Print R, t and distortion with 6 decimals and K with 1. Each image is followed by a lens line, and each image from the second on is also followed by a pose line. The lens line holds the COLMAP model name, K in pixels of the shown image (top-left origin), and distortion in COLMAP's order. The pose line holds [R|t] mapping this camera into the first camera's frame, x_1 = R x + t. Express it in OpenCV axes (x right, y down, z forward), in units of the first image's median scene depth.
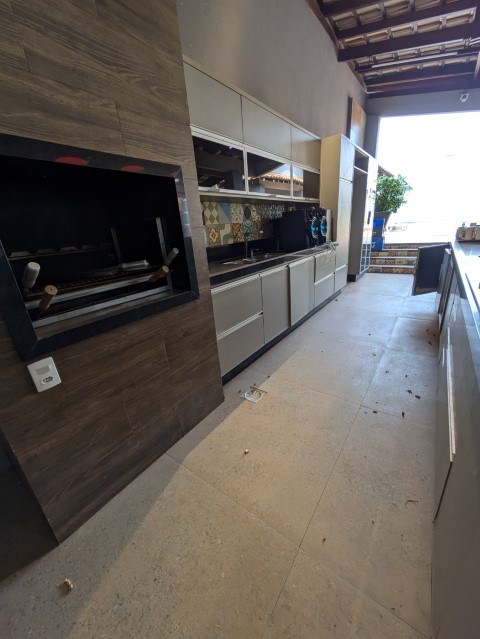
lens RADIAL K [[253.2, 0, 239.3], [0, 253.2, 319.5], [0, 0, 1]] dist [-0.003533, 0.000339]
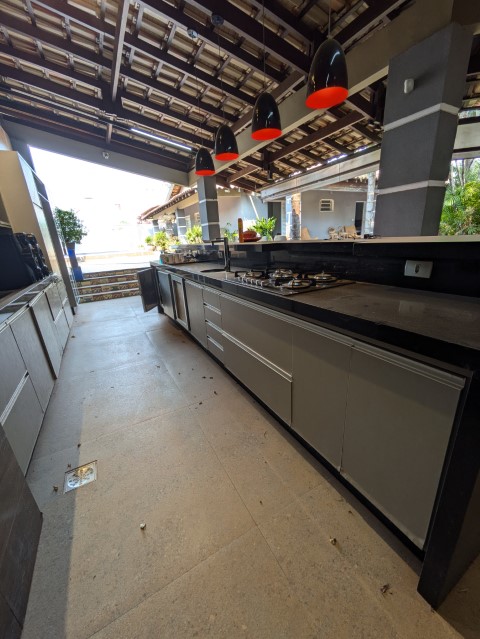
lens RADIAL K [[253.2, 0, 241.0], [0, 253.2, 321.5], [0, 0, 1]] dist [-0.003533, 0.000339]
pose [[0.413583, -0.234863, 0.879652, -0.168746], [0.328059, 0.939700, 0.096653, -0.024005], [-0.849309, 0.248603, 0.465693, 0.093608]]
